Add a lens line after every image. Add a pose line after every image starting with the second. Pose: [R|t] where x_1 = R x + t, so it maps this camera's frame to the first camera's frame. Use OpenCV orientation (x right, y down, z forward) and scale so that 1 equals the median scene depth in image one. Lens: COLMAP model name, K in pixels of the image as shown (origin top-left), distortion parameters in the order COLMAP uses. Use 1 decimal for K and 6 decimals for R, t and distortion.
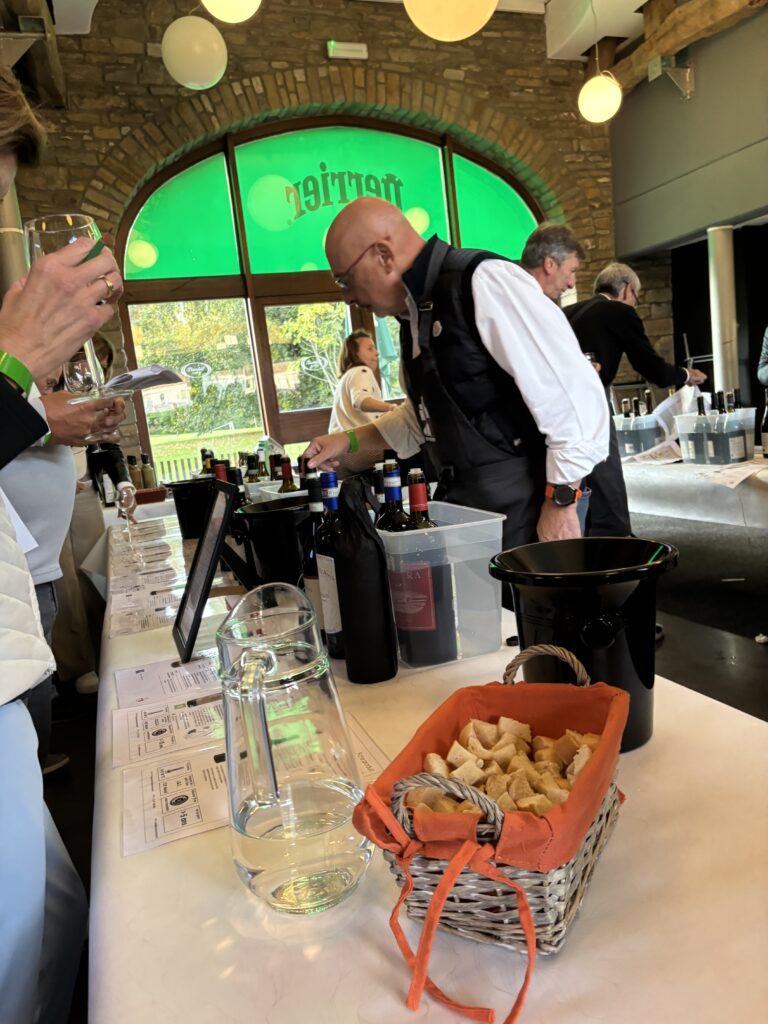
lens RADIAL K [[769.1, 0, 393.8], [0, 769.1, 513.9], [0, 0, 1]] dist [0.045382, -0.034063]
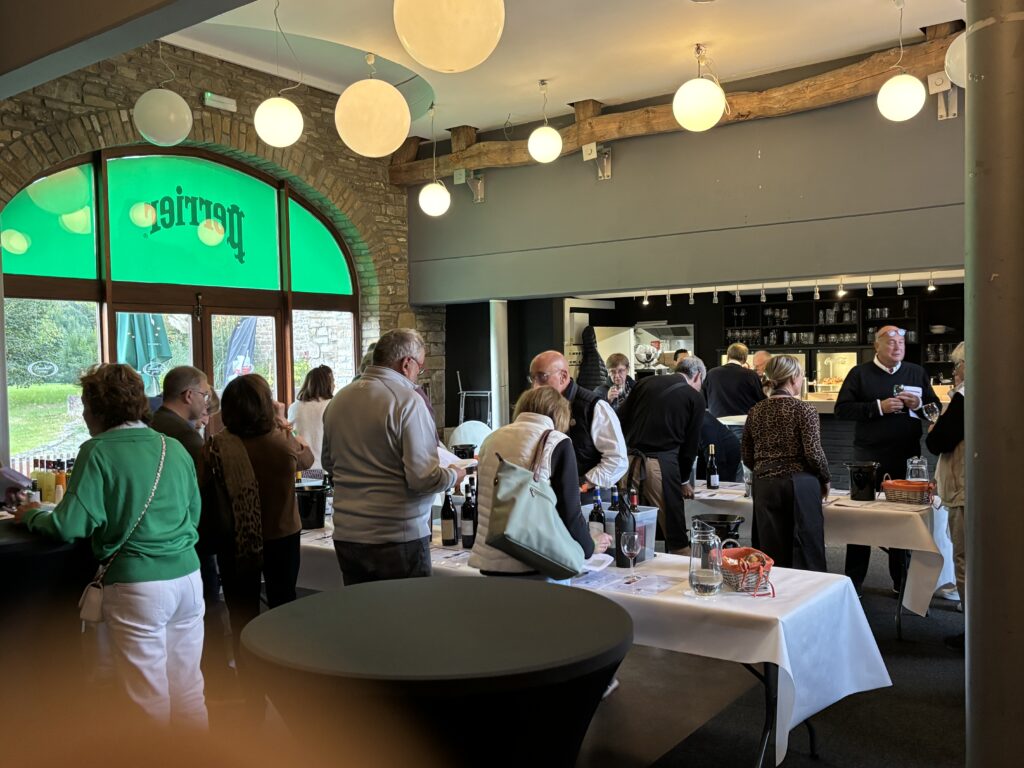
lens RADIAL K [[933.6, 0, 488.7], [0, 933.6, 397.0], [0, 0, 1]] dist [0.025686, 0.000000]
pose [[0.845983, 0.076516, 0.527691, -0.402545], [-0.002171, 0.990136, -0.140092, 0.012934], [-0.533205, 0.117370, 0.837804, -0.280853]]
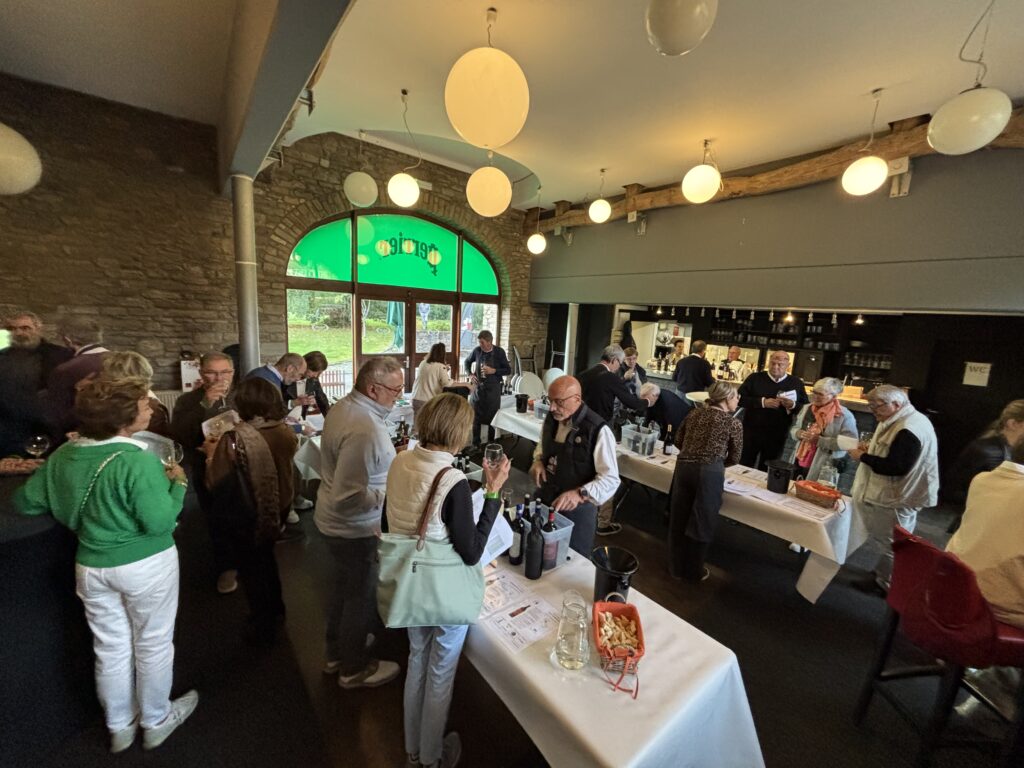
lens RADIAL K [[410.9, 0, 507.9], [0, 410.9, 385.2], [0, 0, 1]] dist [0.000206, 0.000407]
pose [[0.937296, 0.110222, 0.330648, -0.143951], [-0.116940, 0.993139, 0.000429, -0.100568], [-0.328332, -0.039068, 0.943754, -0.100872]]
